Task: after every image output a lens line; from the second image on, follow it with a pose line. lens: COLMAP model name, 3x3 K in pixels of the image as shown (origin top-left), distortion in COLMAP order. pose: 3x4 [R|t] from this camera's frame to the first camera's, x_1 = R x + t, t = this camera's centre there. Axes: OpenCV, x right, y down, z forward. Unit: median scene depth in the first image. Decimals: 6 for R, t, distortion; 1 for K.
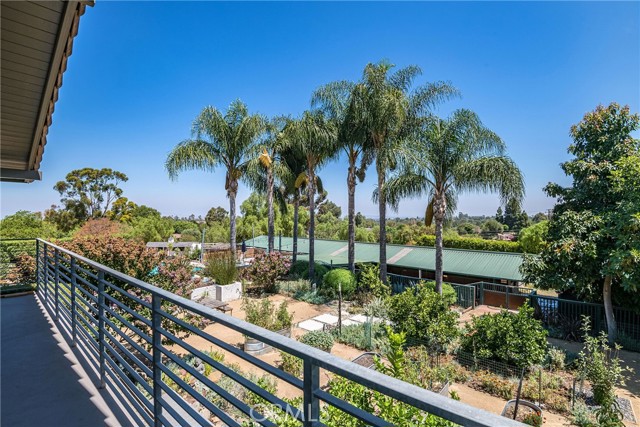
lens RADIAL K [[296.1, 0, 321.8], [0, 296.1, 215.9], [0, 0, 1]] dist [-0.004205, -0.003873]
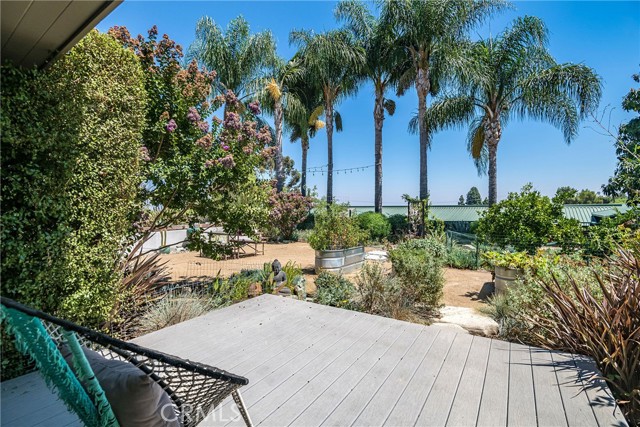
lens RADIAL K [[296.1, 0, 317.5], [0, 296.1, 210.7], [0, 0, 1]] dist [-0.004205, -0.003873]
pose [[0.991478, 0.001463, 0.130262, -0.191955], [-0.000125, 0.999947, -0.010276, 0.174886], [-0.130271, 0.010172, 0.991426, 0.162701]]
